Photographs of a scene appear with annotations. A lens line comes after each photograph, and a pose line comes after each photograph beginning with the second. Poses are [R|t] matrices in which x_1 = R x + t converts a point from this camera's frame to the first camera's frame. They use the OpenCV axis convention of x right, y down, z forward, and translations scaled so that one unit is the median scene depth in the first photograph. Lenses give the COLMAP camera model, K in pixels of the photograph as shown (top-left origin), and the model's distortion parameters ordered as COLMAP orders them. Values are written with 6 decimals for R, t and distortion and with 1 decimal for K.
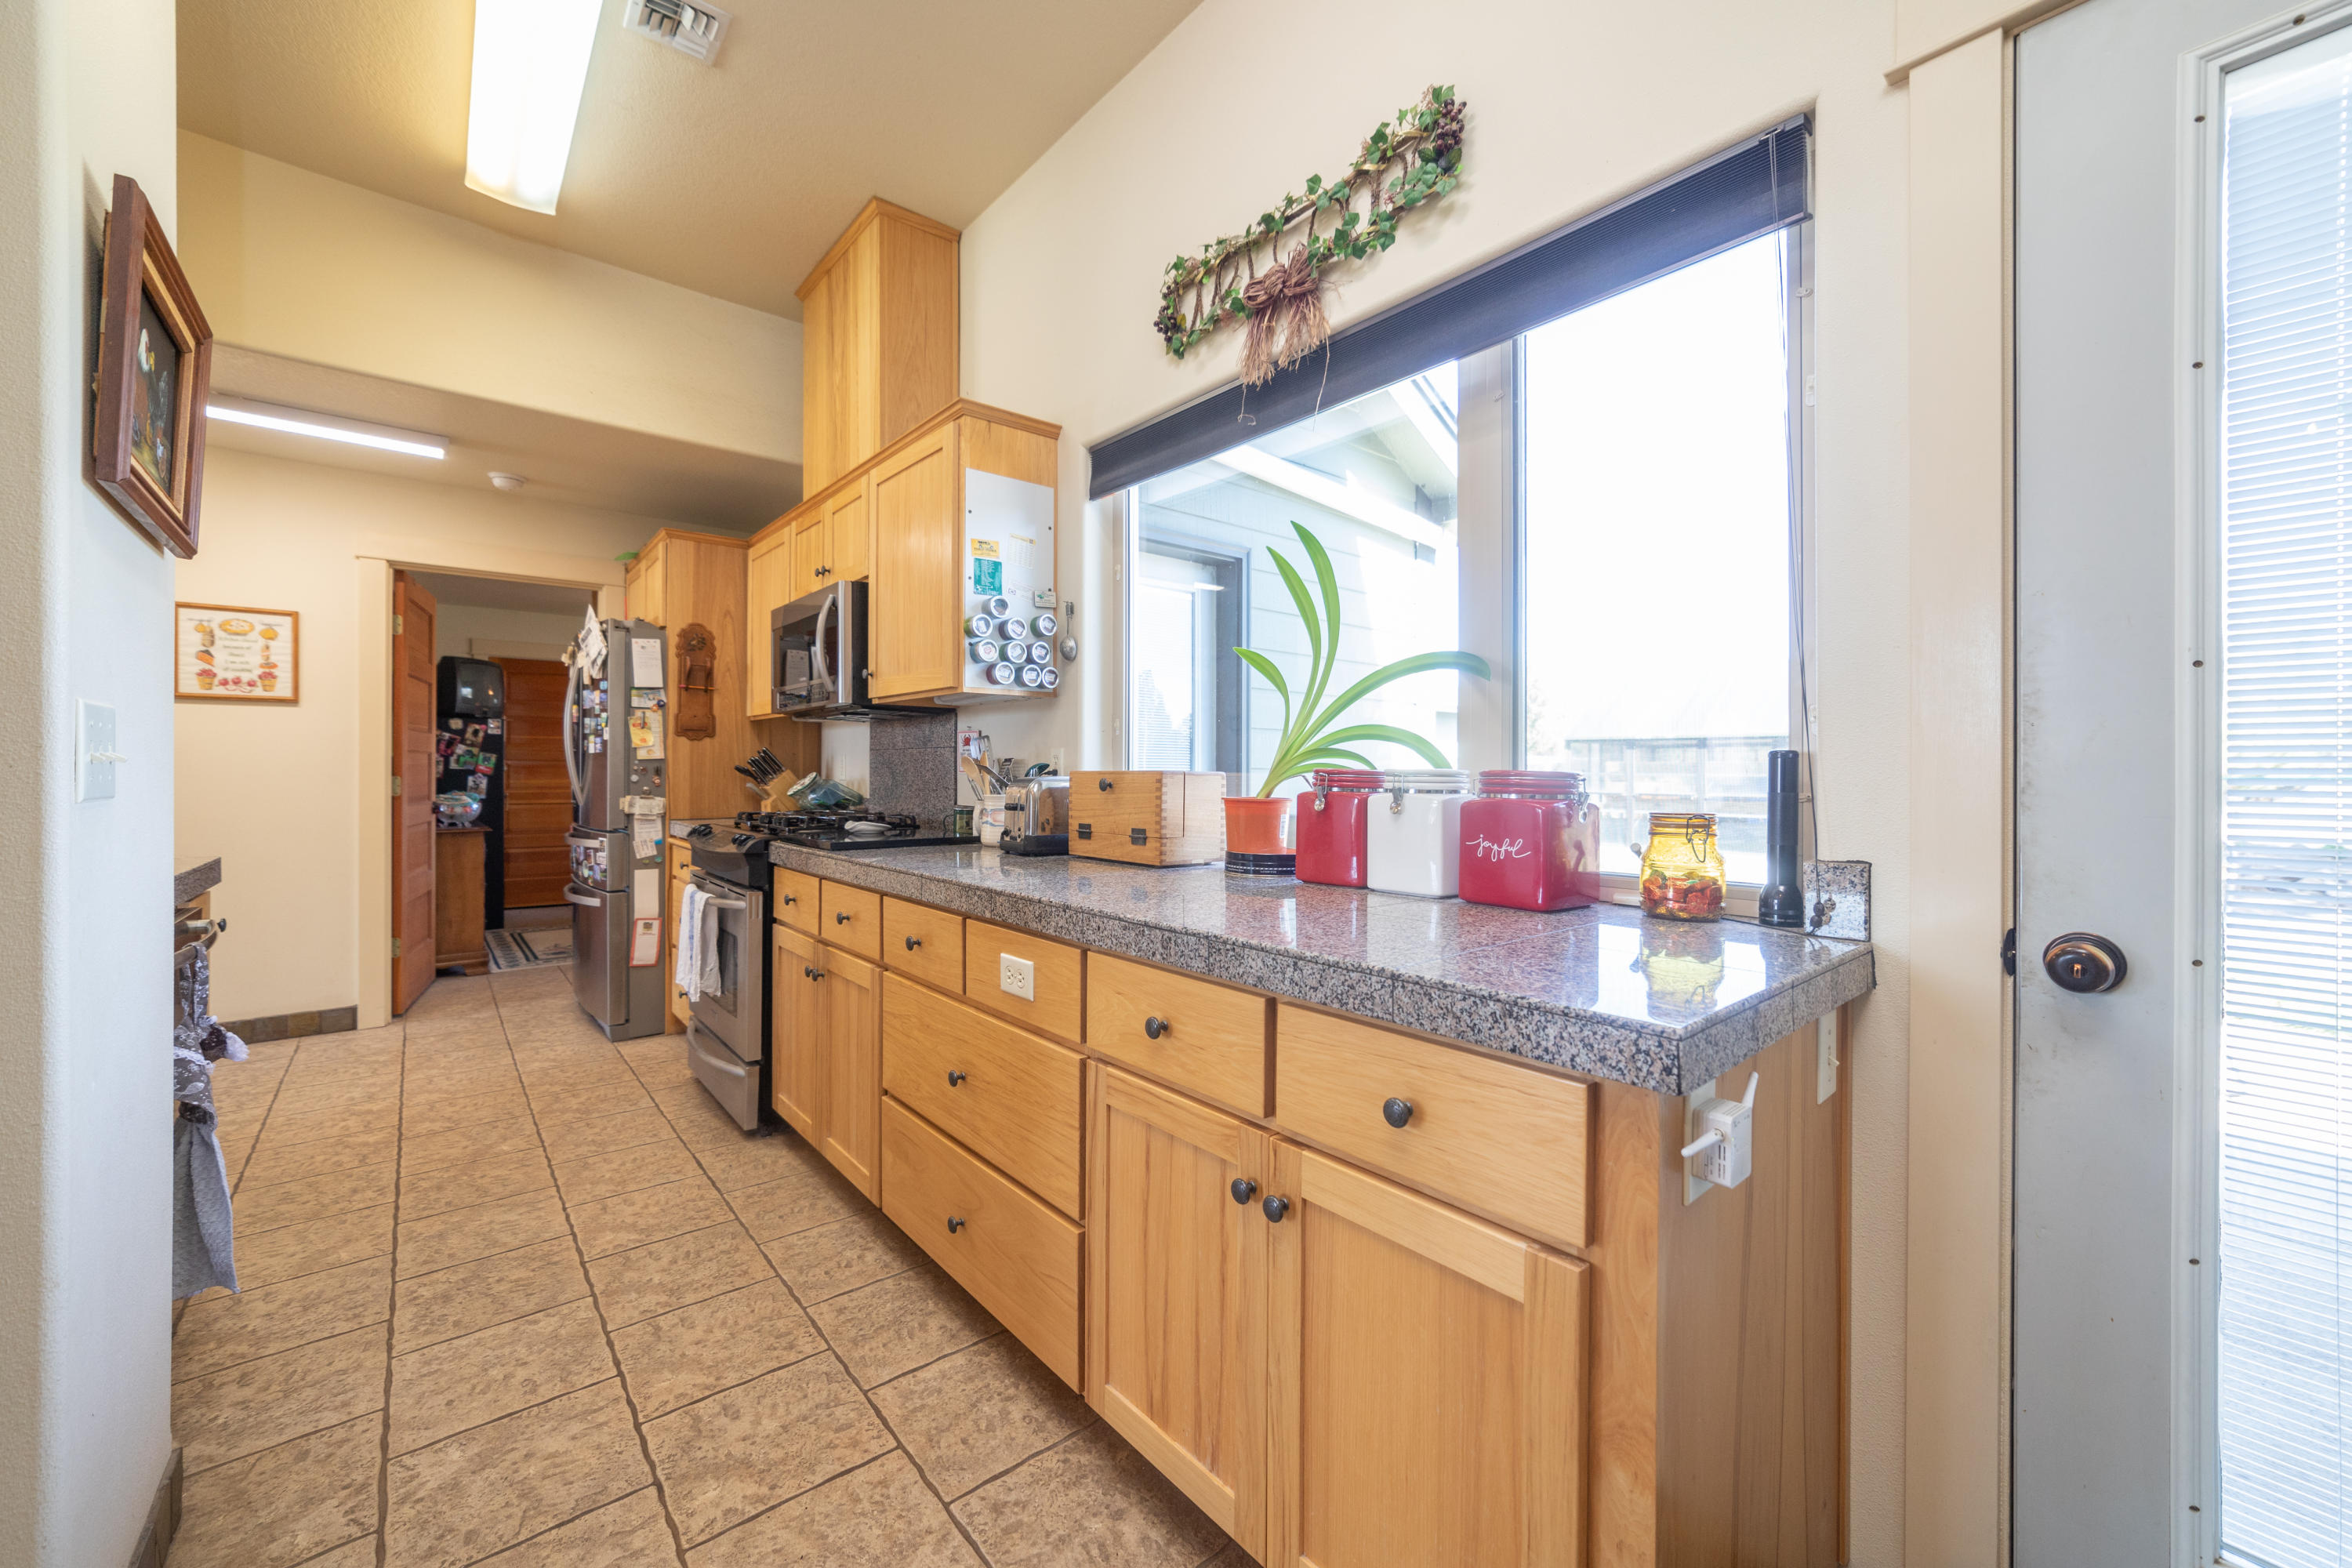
lens RADIAL K [[897.3, 0, 1175.3], [0, 897.3, 770.4], [0, 0, 1]] dist [-0.010165, 0.001193]
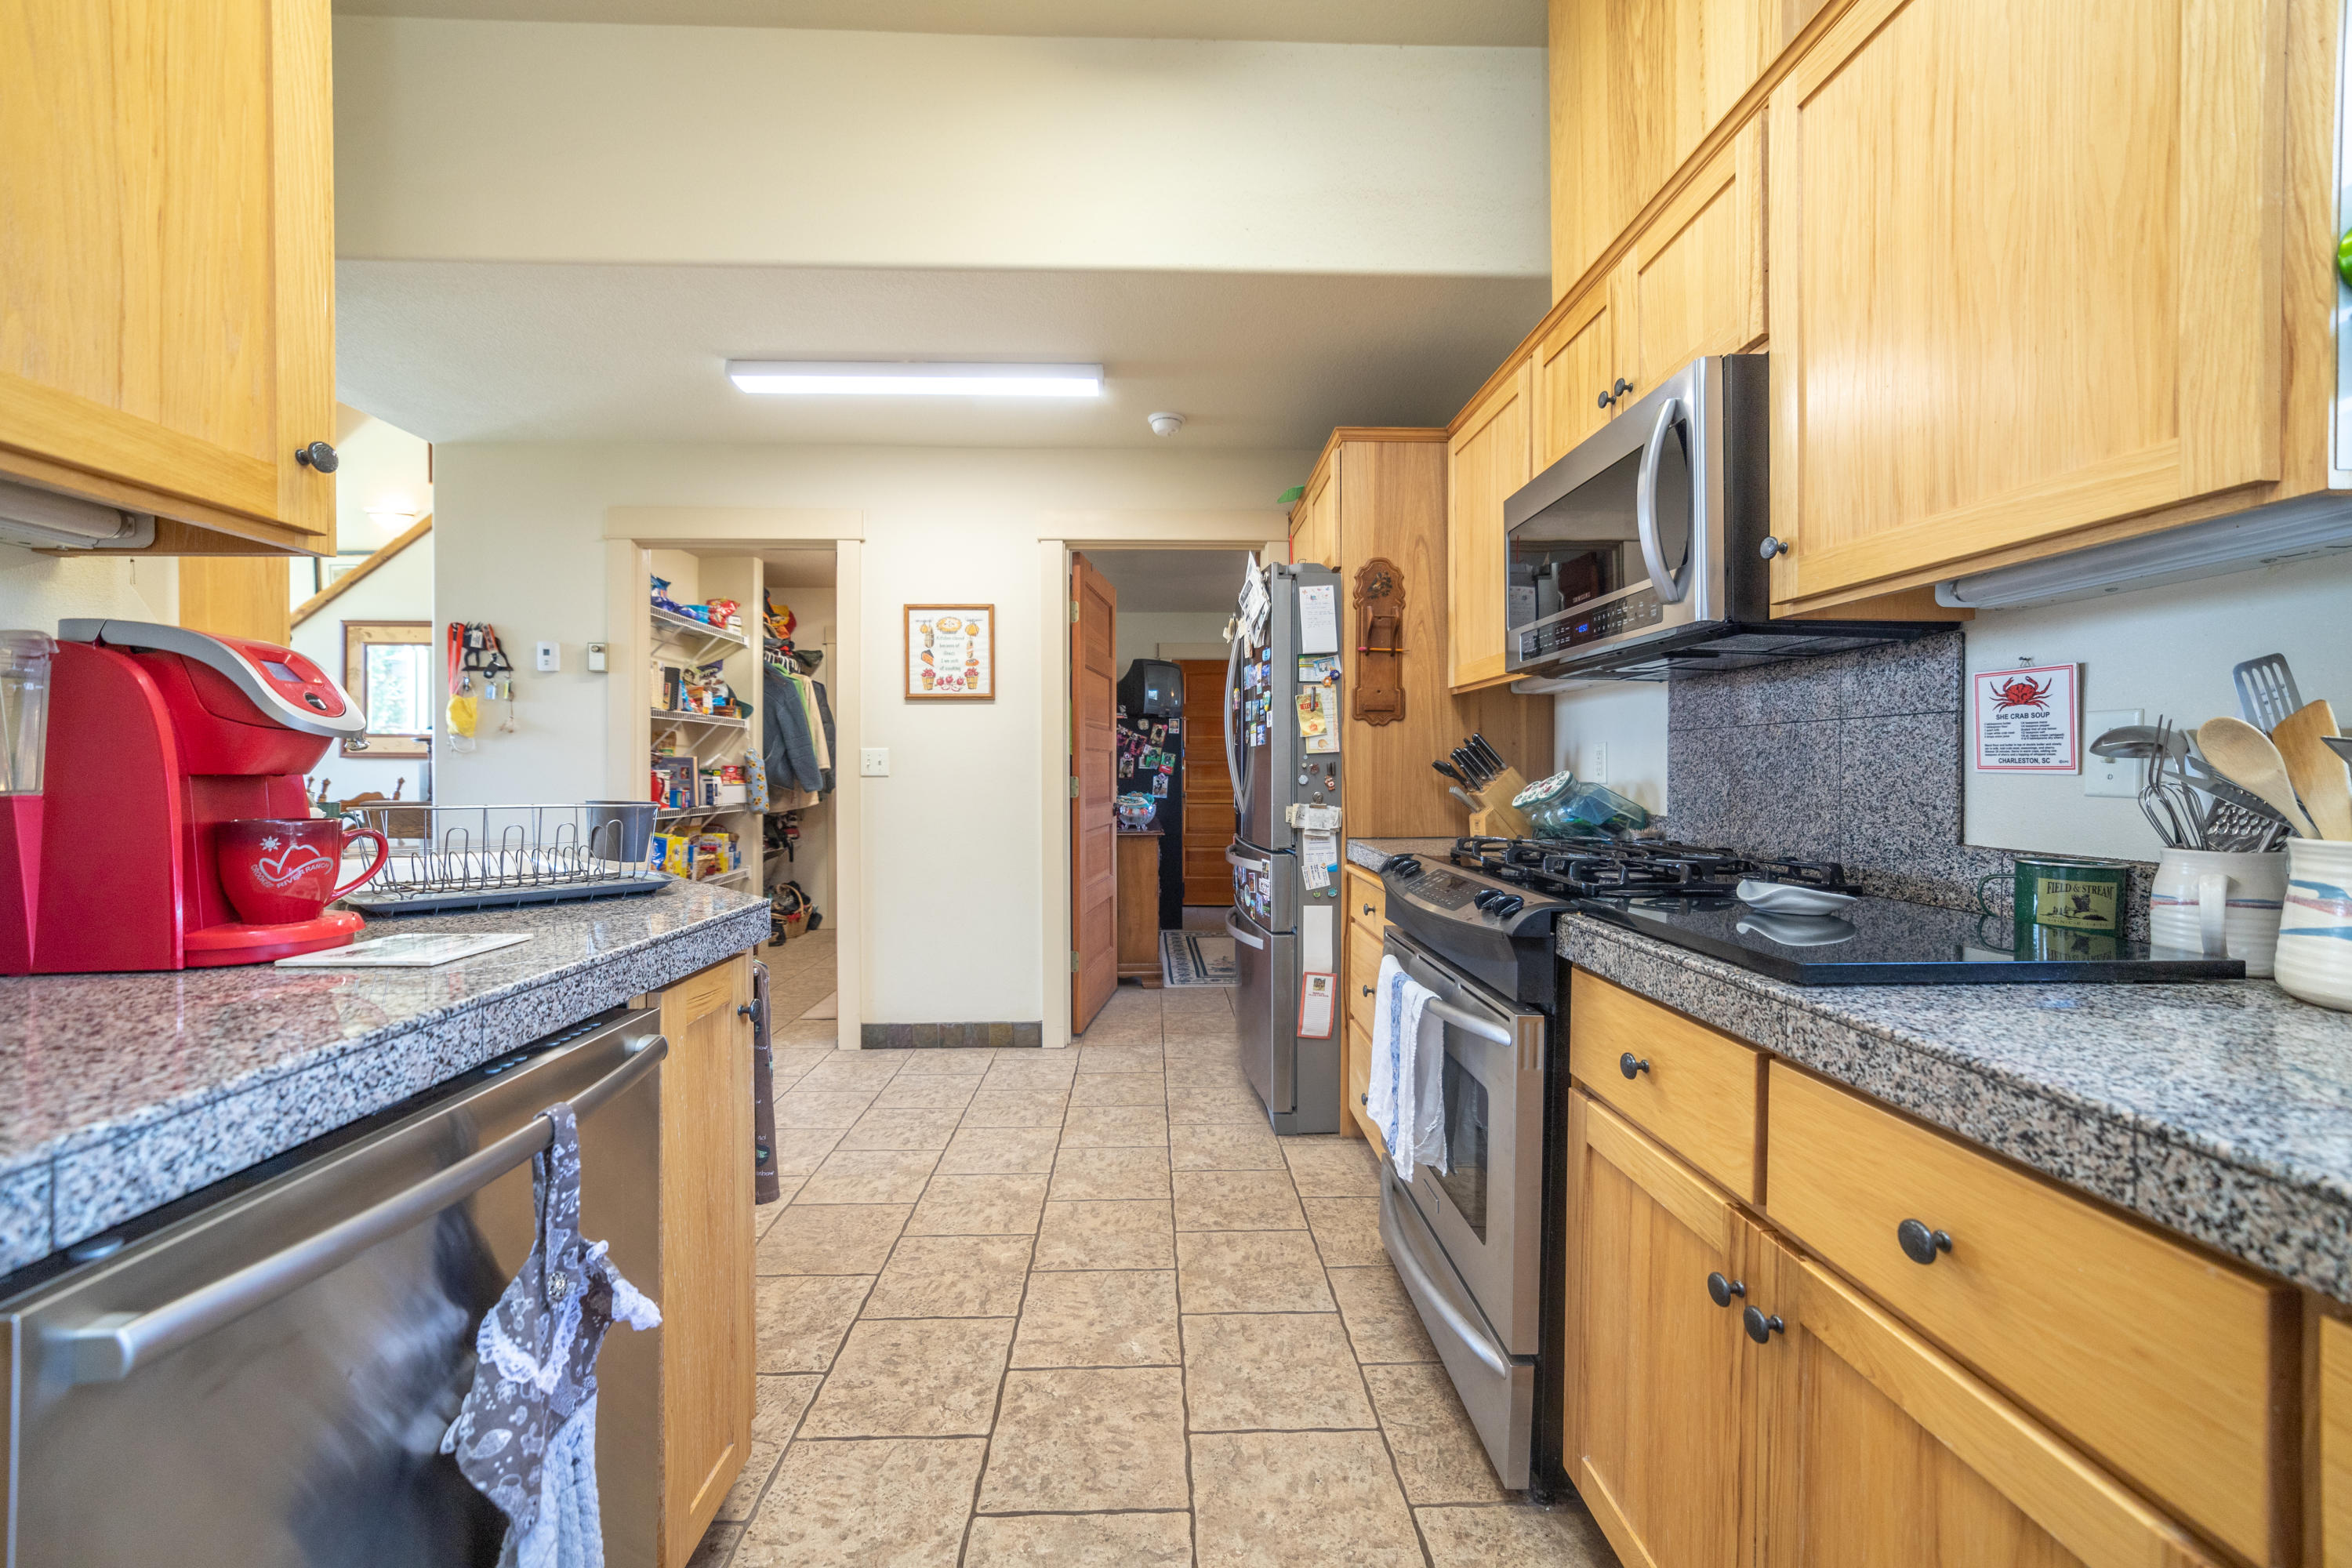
lens RADIAL K [[897.3, 0, 1171.4], [0, 897.3, 778.8], [0, 0, 1]] dist [-0.010165, 0.001193]
pose [[0.779379, 0.003111, -0.626545, -0.230079], [0.002928, 0.999959, 0.008607, 0.001478], [0.626545, -0.008543, 0.779338, 0.362468]]
